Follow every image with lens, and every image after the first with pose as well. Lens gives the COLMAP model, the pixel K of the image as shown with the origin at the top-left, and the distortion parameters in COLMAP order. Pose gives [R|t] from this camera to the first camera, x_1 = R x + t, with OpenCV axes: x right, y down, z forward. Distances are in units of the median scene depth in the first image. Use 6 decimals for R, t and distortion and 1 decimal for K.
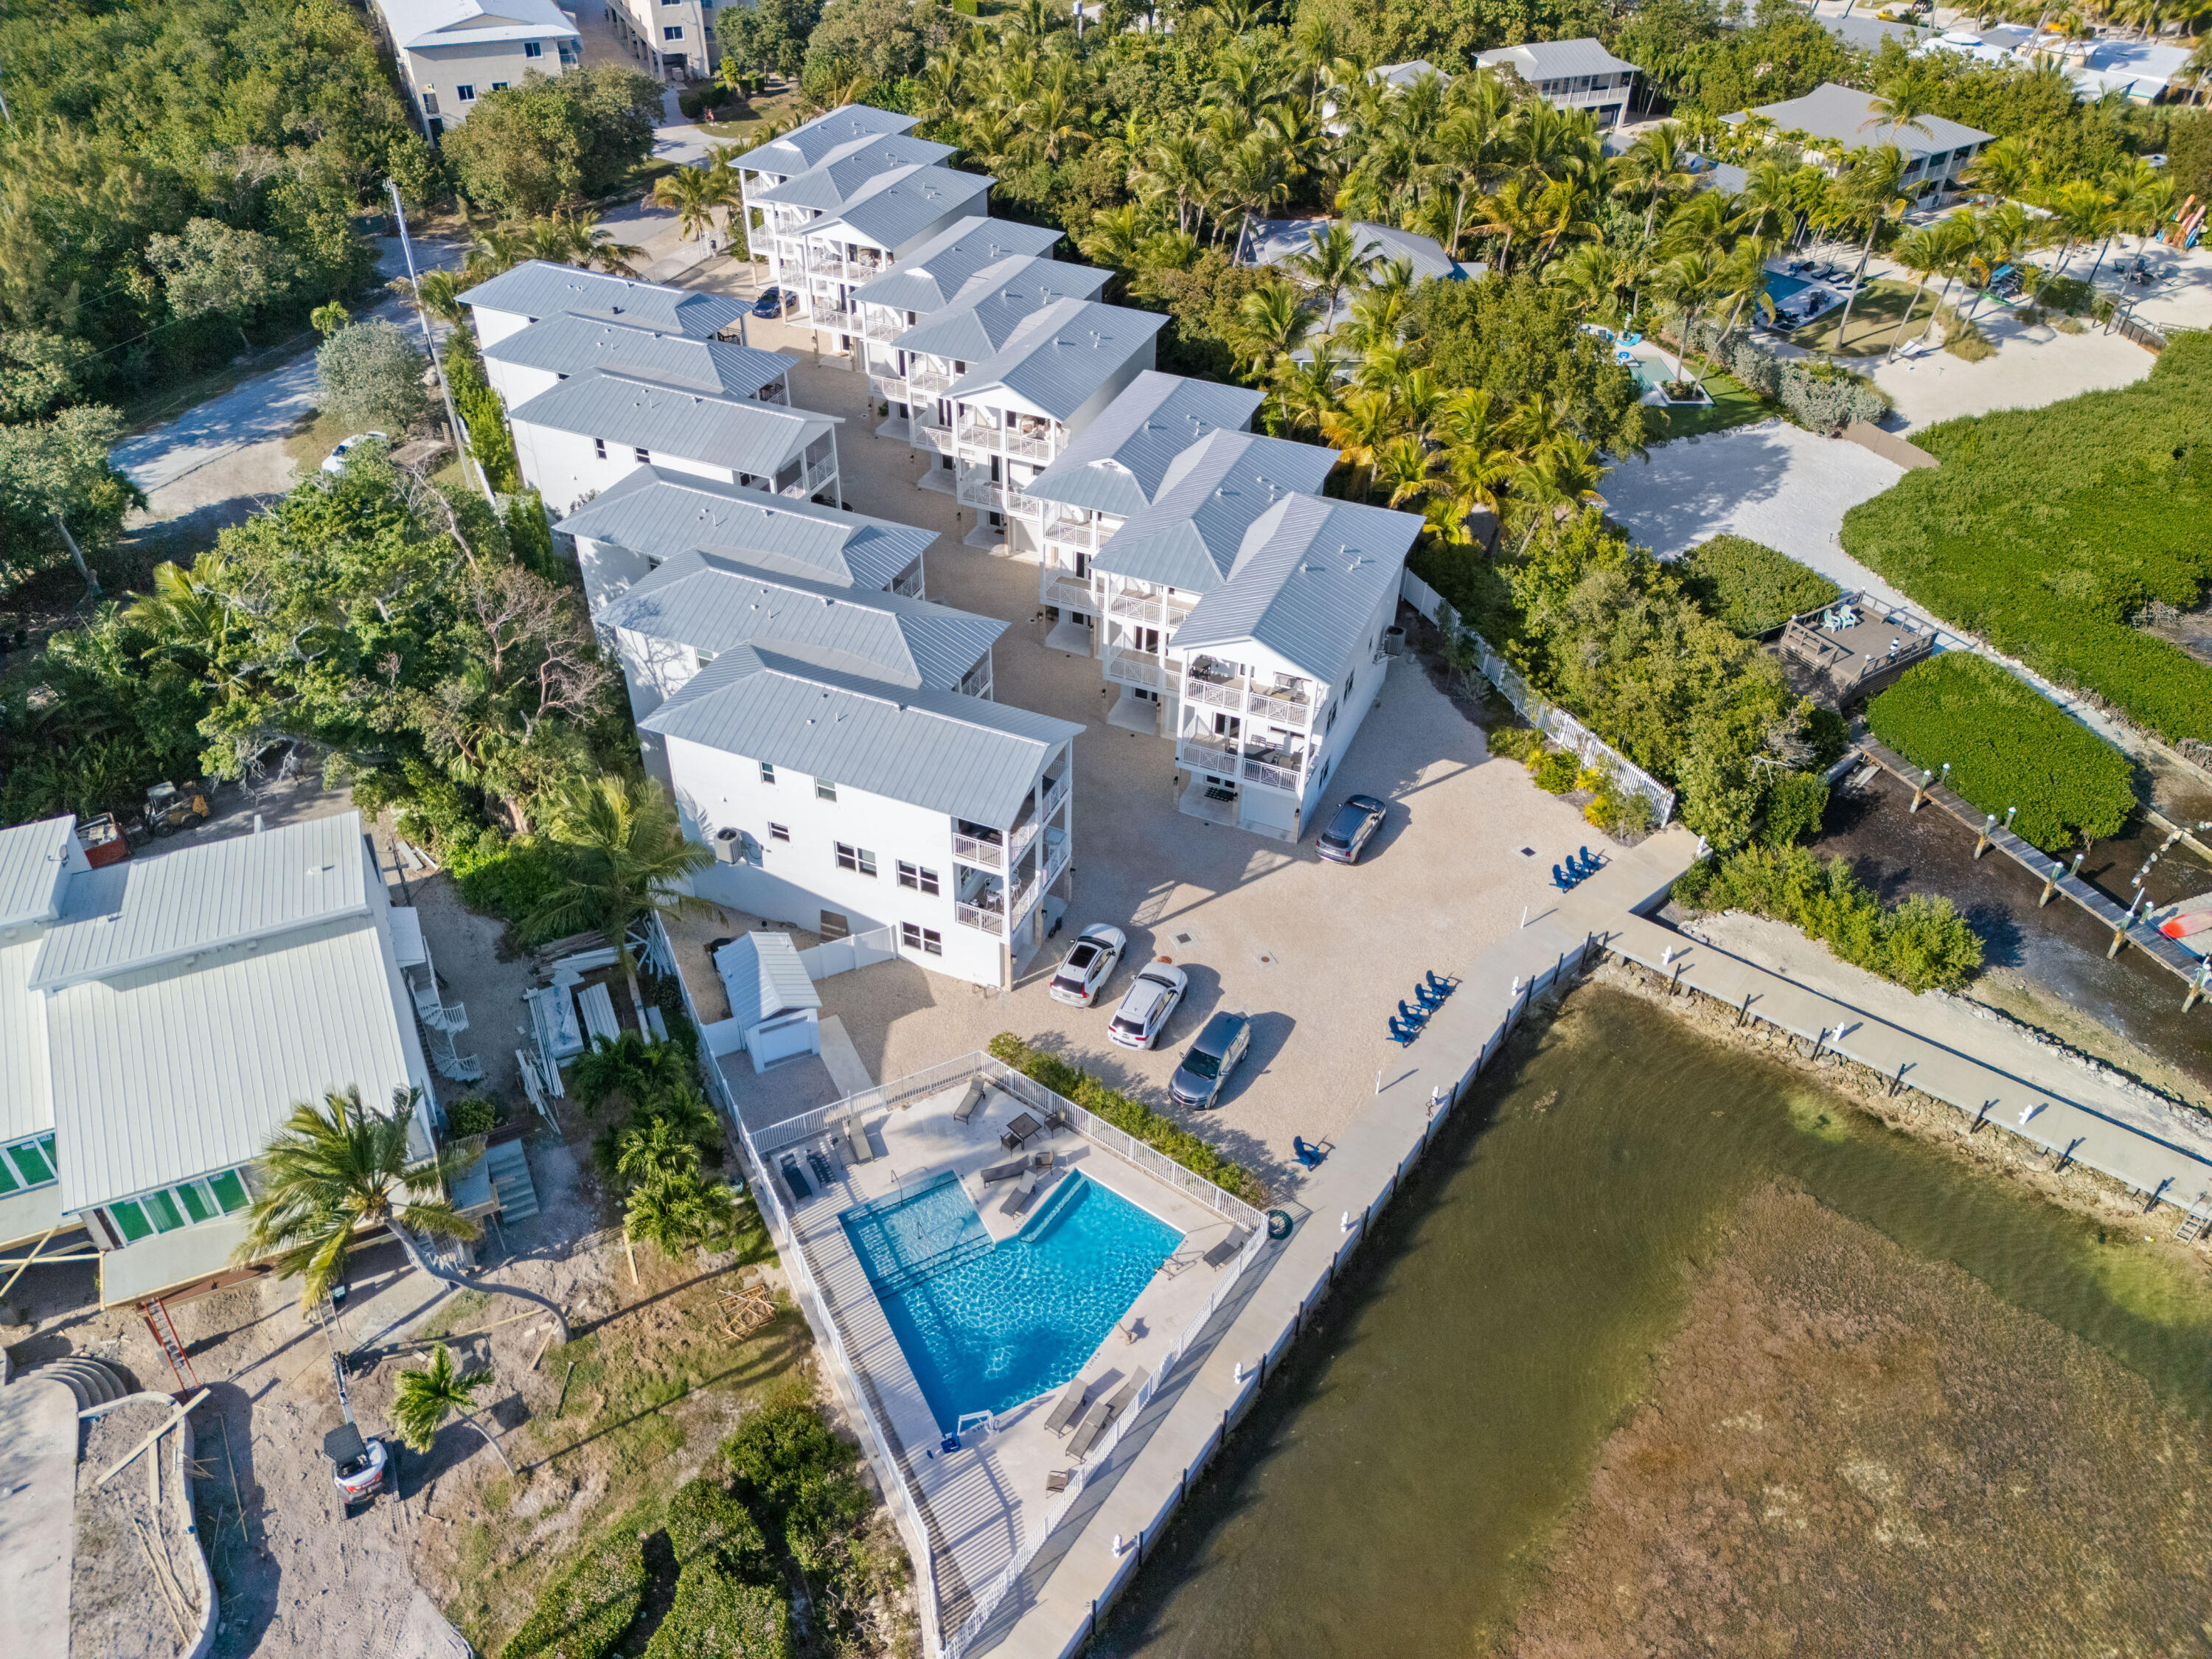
lens RADIAL K [[1611.5, 0, 1119.4], [0, 1611.5, 839.6], [0, 0, 1]] dist [0.074568, -0.083198]
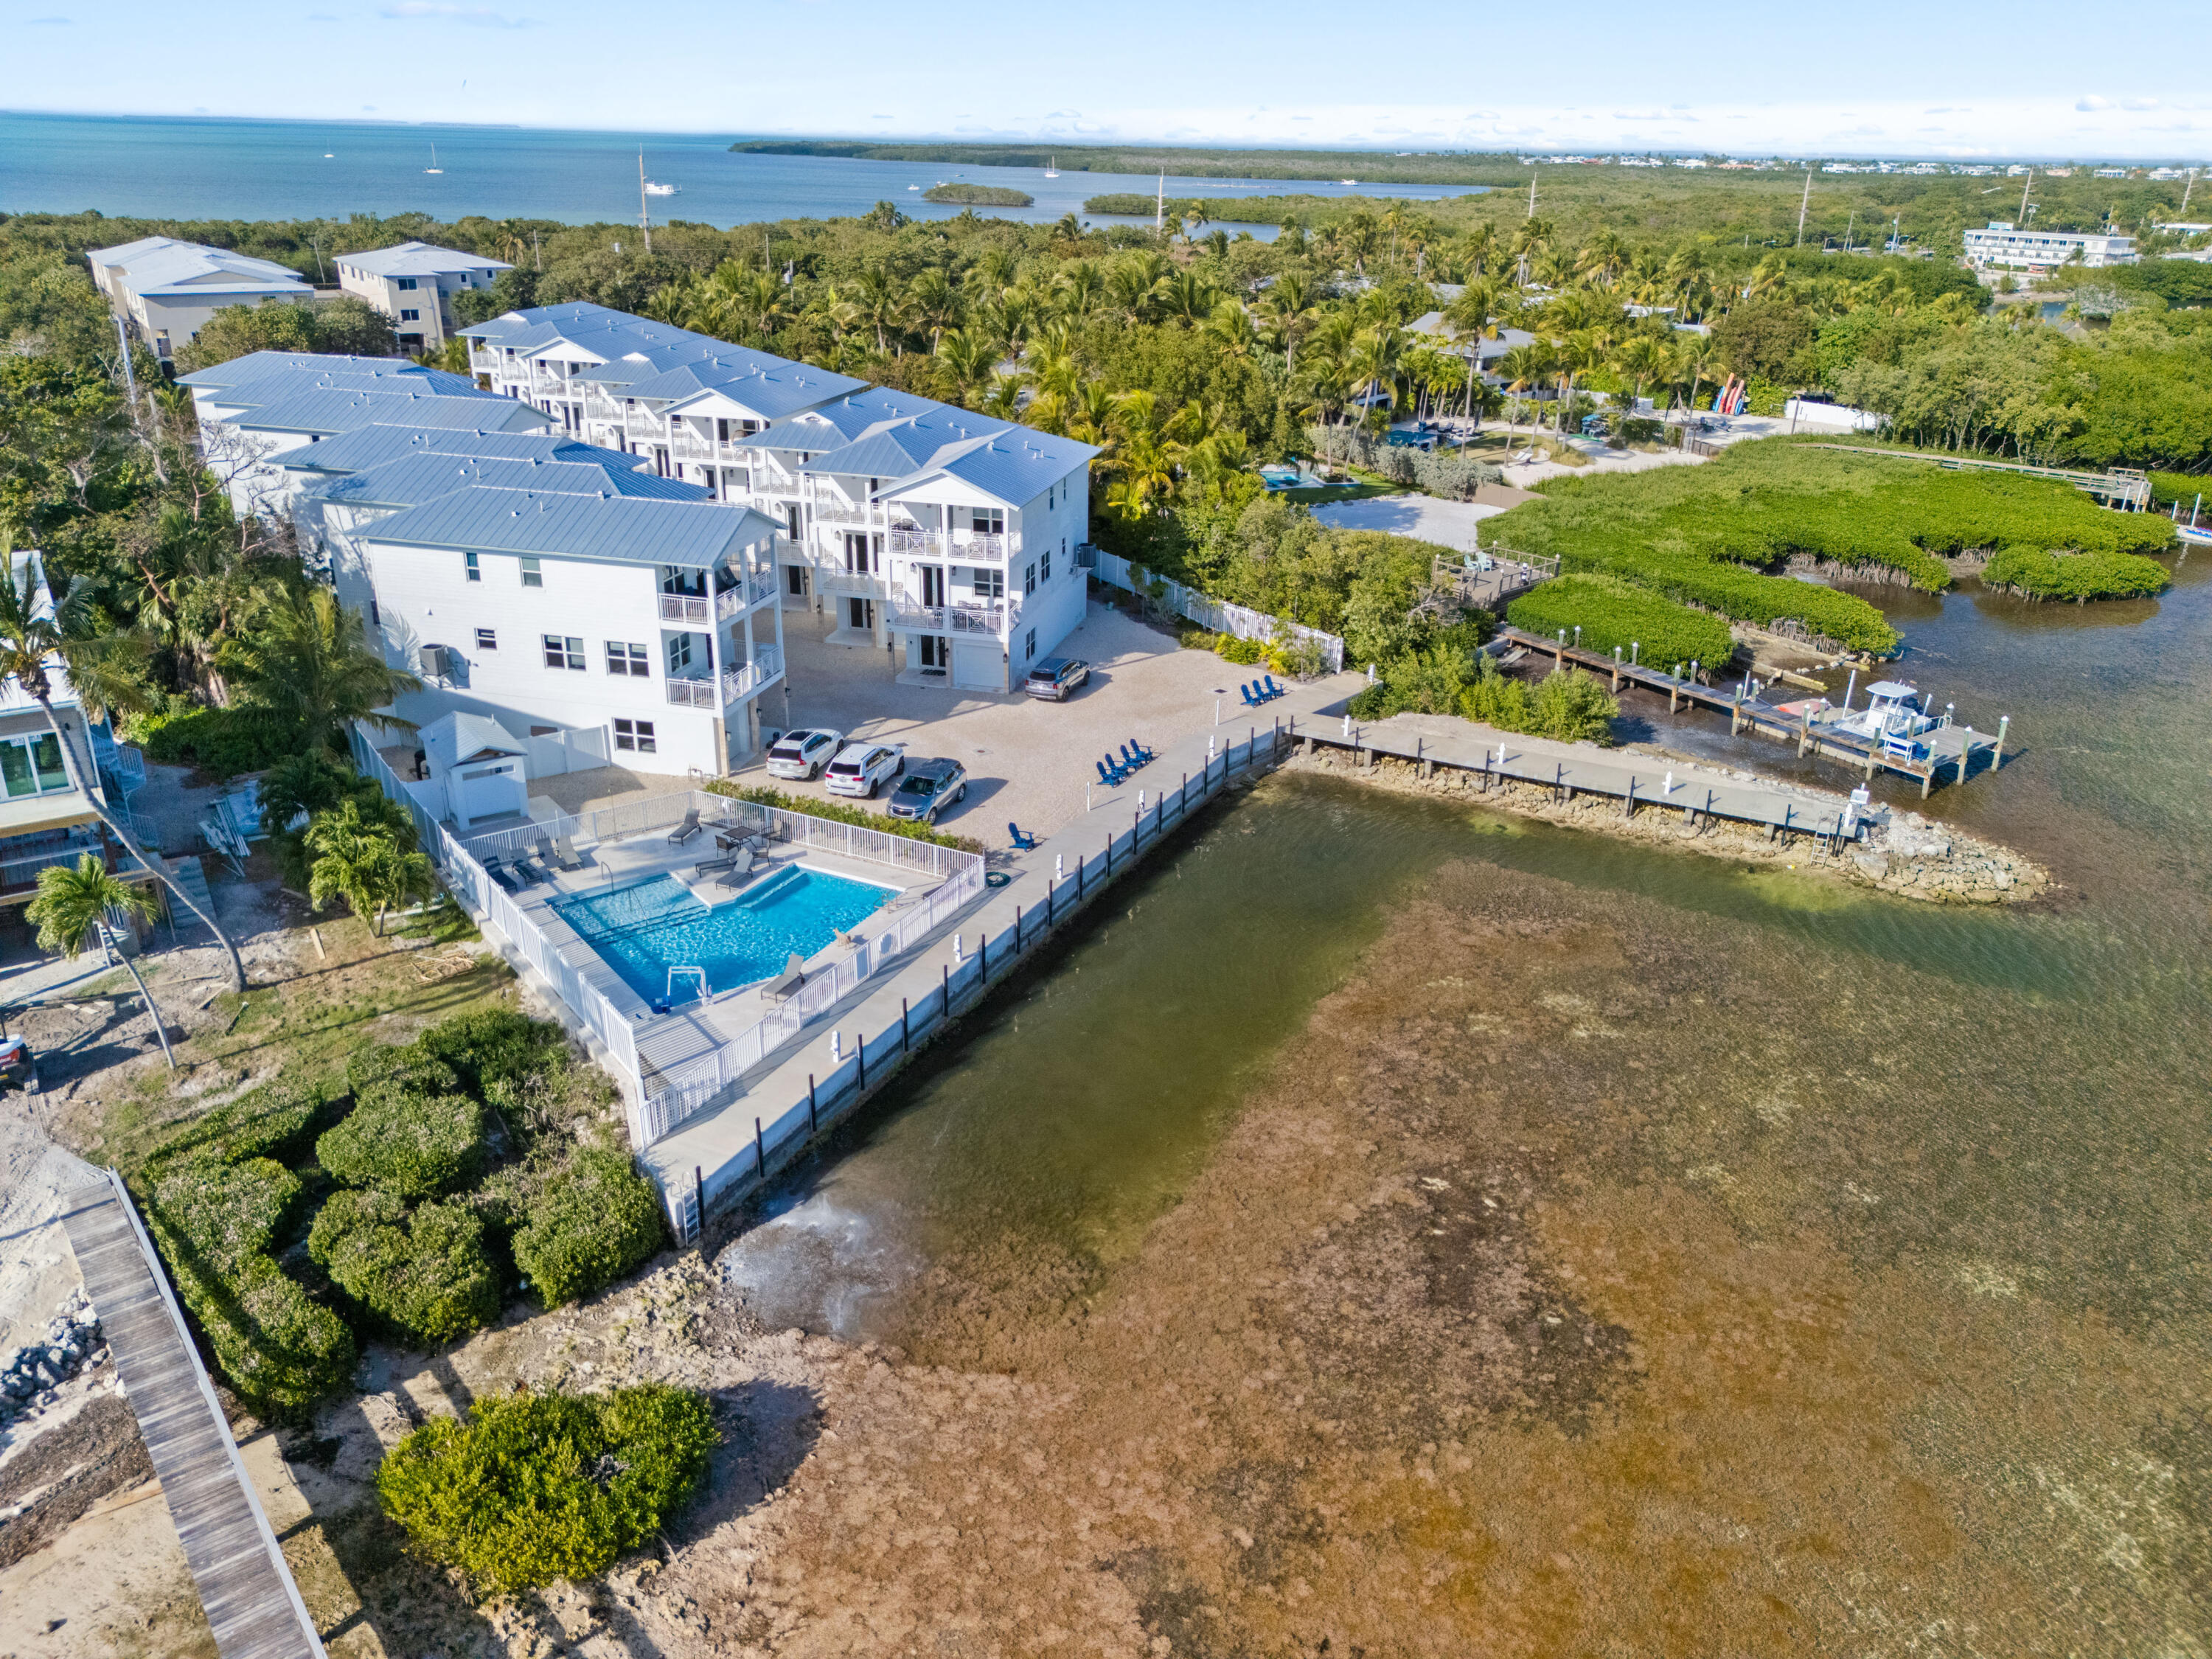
lens RADIAL K [[1611.5, 0, 1119.4], [0, 1611.5, 839.6], [0, 0, 1]] dist [0.074568, -0.083198]
pose [[0.987098, -0.067911, 0.145002, 0.026064], [0.104110, 0.960250, -0.259001, 0.429758], [-0.121649, 0.270755, 0.954931, 0.008708]]
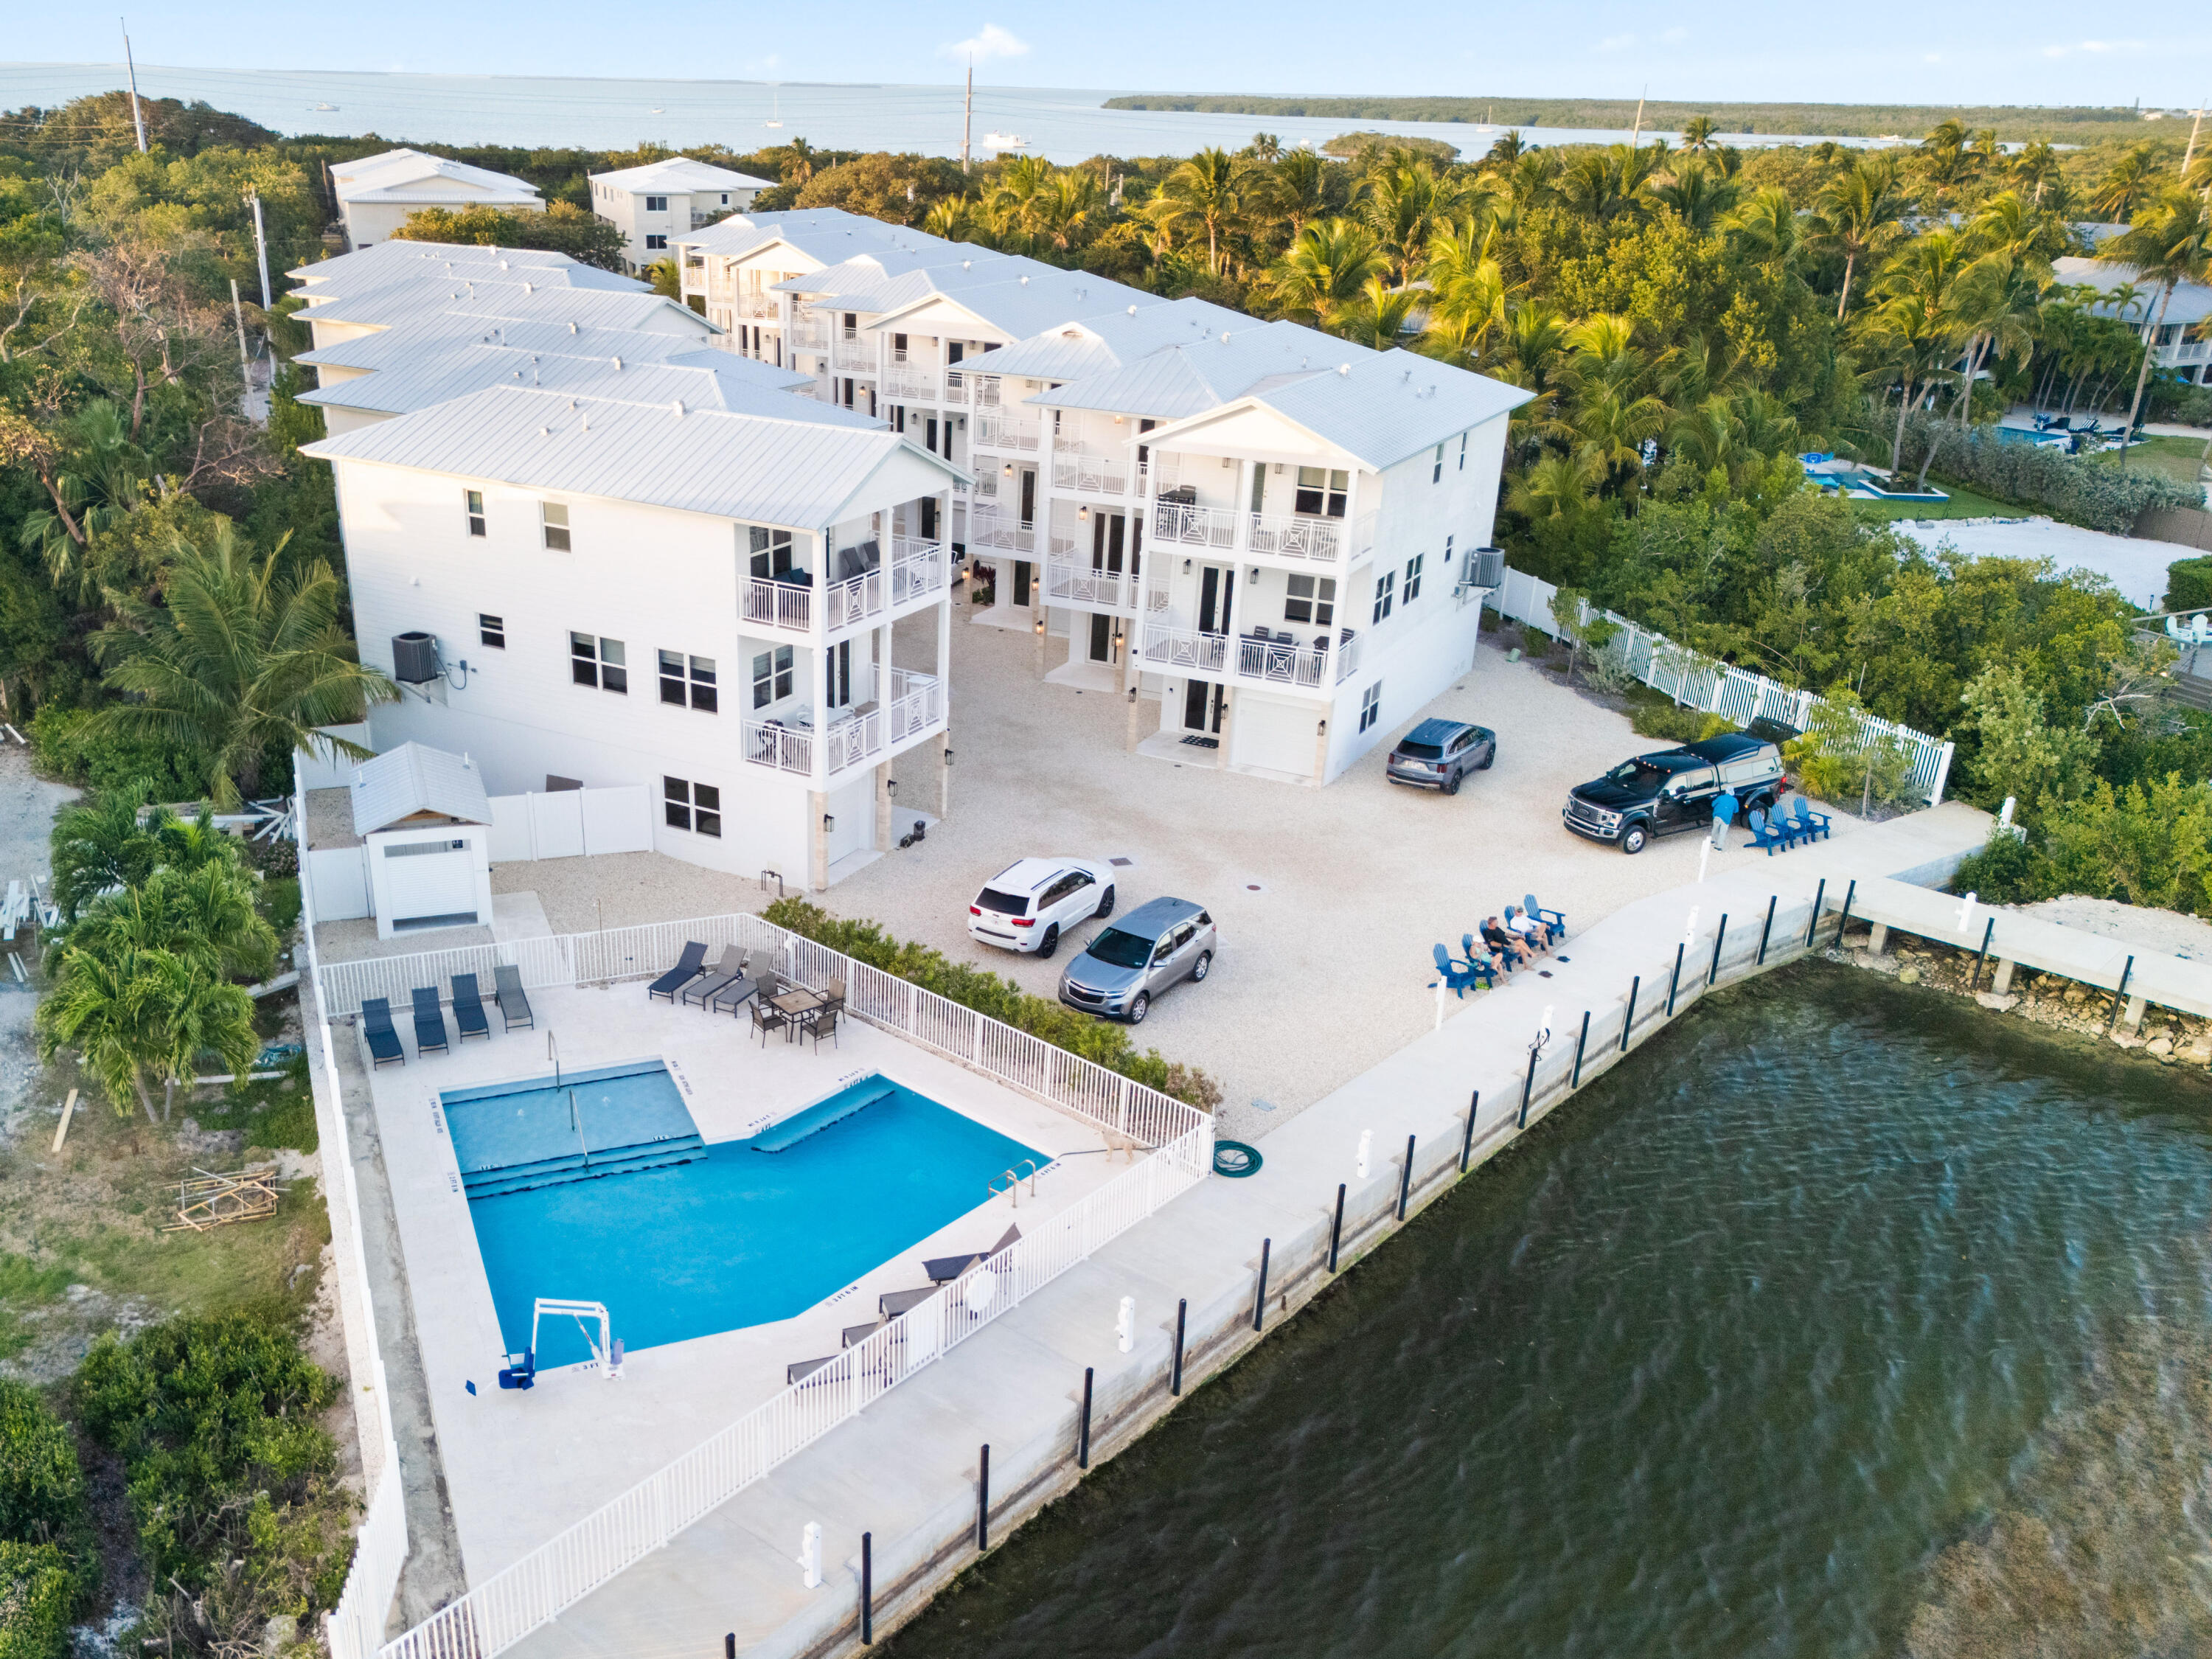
lens RADIAL K [[1876.7, 0, 925.4], [0, 1876.7, 950.3], [0, 0, 1]] dist [0.103444, -0.177827]
pose [[0.989909, 0.050408, -0.132432, 0.067349], [-0.082117, 0.965729, -0.246220, 0.293584], [0.115482, 0.254610, 0.960124, 0.335442]]
